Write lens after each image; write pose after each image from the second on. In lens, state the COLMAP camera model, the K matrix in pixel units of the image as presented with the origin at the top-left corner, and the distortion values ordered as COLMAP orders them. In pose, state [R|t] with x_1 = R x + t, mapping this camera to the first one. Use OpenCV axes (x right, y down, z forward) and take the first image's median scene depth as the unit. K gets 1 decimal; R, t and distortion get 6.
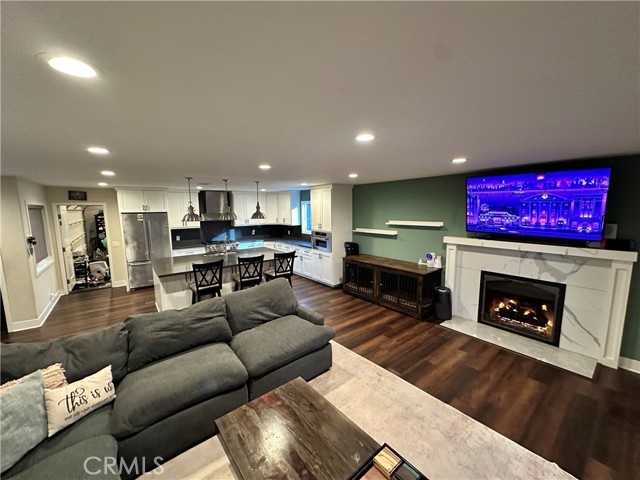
lens RADIAL K [[254.0, 0, 320.0], [0, 254.0, 240.0], [0, 0, 1]] dist [-0.001108, -0.000224]
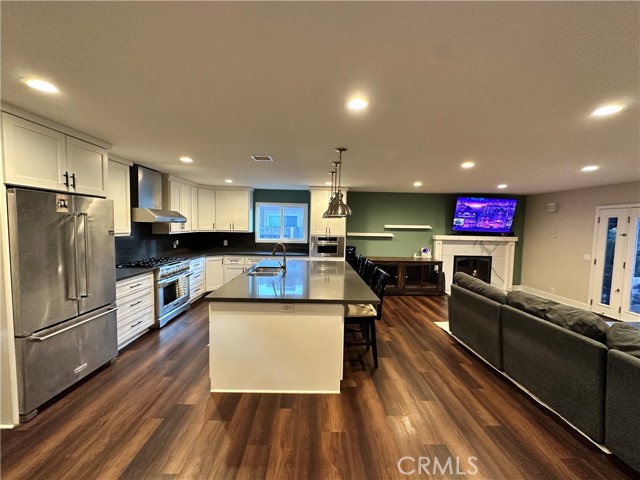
lens RADIAL K [[254.0, 0, 320.0], [0, 254.0, 240.0], [0, 0, 1]] dist [-0.001108, -0.000224]
pose [[0.604007, -0.026977, 0.796522, -0.916001], [0.072834, 0.997113, -0.021459, -0.002424], [-0.793644, 0.070975, 0.604228, 0.564832]]
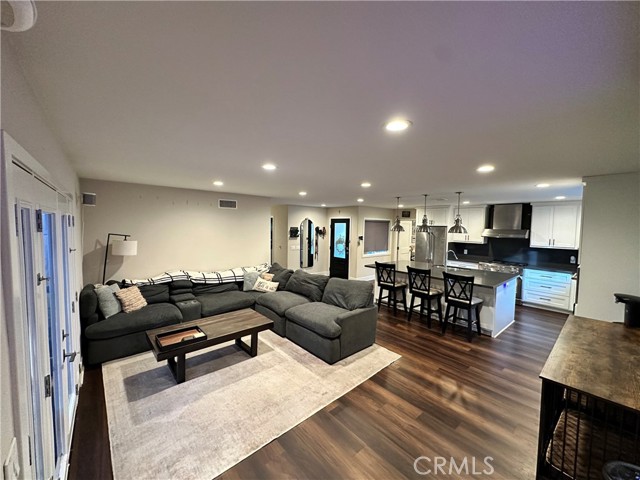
lens RADIAL K [[254.0, 0, 320.0], [0, 254.0, 240.0], [0, 0, 1]] dist [-0.001108, -0.000224]
pose [[0.040508, 0.069163, -0.996783, 0.643828], [-0.144683, 0.987493, 0.062639, -0.048323], [0.988649, 0.141680, 0.050008, 0.488697]]
